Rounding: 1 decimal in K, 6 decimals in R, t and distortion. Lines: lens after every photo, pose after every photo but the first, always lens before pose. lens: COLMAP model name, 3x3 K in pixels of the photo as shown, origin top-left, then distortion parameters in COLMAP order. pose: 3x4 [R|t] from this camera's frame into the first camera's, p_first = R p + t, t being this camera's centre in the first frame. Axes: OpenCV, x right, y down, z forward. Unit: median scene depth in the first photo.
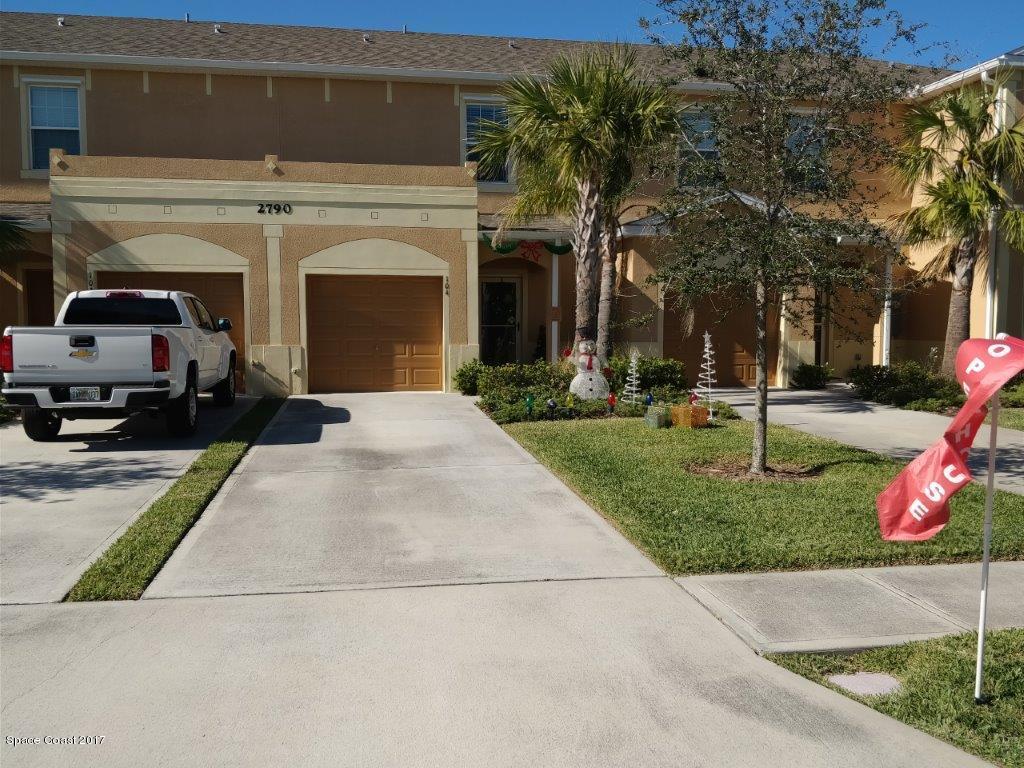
lens RADIAL K [[834.1, 0, 508.4], [0, 834.1, 388.6], [0, 0, 1]] dist [0.067726, -0.123069]
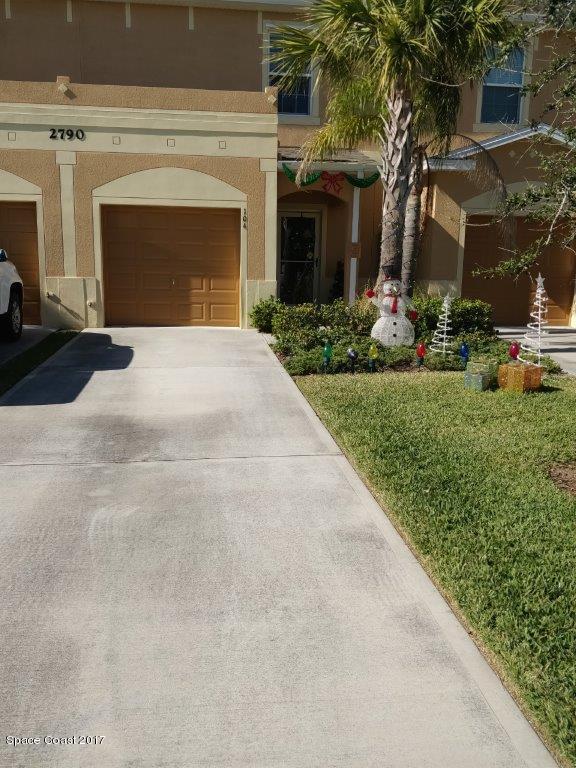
lens RADIAL K [[625.6, 0, 283.4], [0, 625.6, 370.4], [0, 0, 1]] dist [0.067726, -0.123069]
pose [[0.999093, 0.023728, -0.035365, 0.001932], [-0.019984, 0.994512, 0.102694, -0.024382], [0.037607, -0.101894, 0.994084, 0.266213]]
